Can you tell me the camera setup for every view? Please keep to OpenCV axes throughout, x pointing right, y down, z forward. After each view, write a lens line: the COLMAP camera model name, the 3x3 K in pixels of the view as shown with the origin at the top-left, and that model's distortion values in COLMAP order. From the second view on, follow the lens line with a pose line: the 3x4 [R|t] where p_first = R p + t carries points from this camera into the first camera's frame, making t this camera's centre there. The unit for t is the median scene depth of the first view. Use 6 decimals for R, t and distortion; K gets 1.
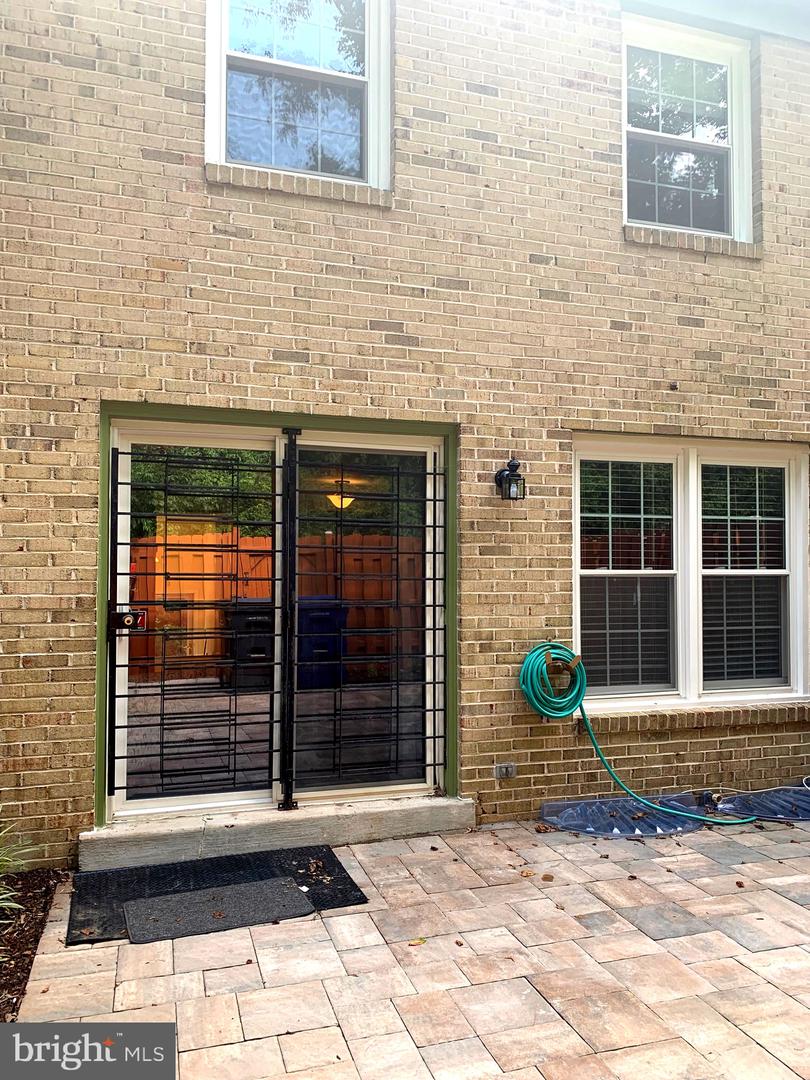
lens RADIAL K [[823.0, 0, 405.0], [0, 823.0, 540.0], [0, 0, 1]] dist [0.033880, -0.031942]
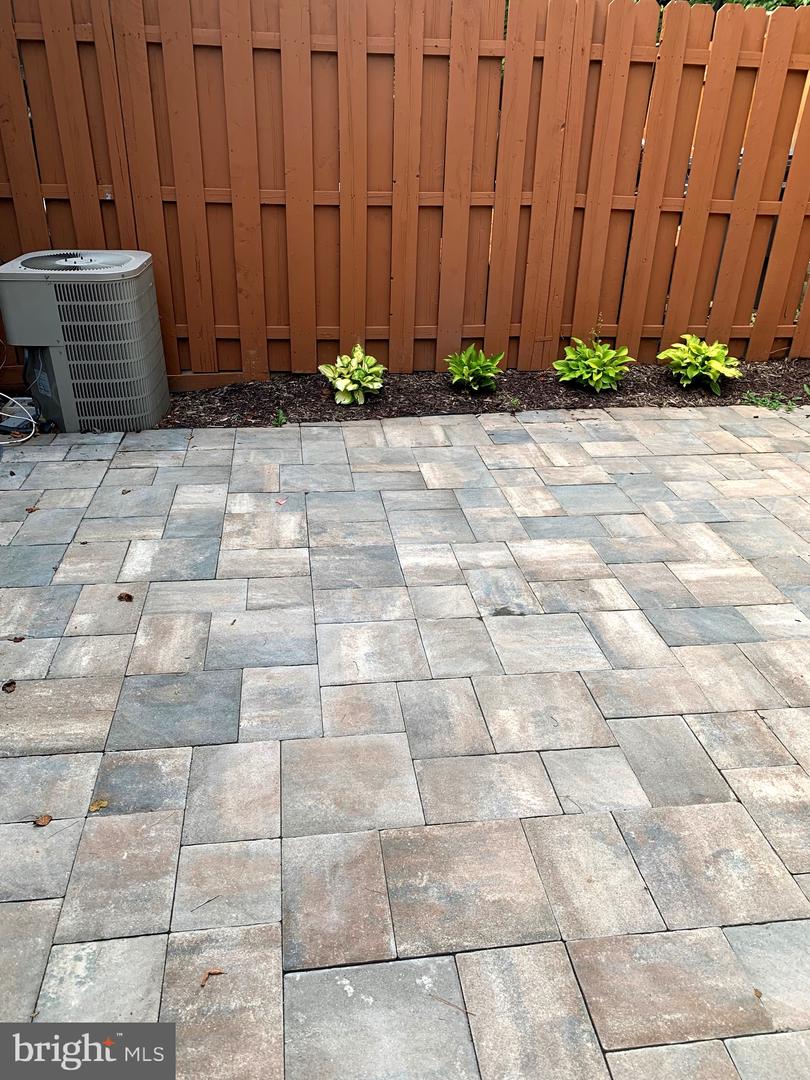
lens RADIAL K [[823.0, 0, 405.0], [0, 823.0, 540.0], [0, 0, 1]] dist [0.033880, -0.031942]
pose [[0.160862, -0.435739, 0.885581, -0.149869], [-0.061823, 0.891056, 0.449663, 0.072419], [-0.985039, -0.127083, 0.116398, 0.829177]]
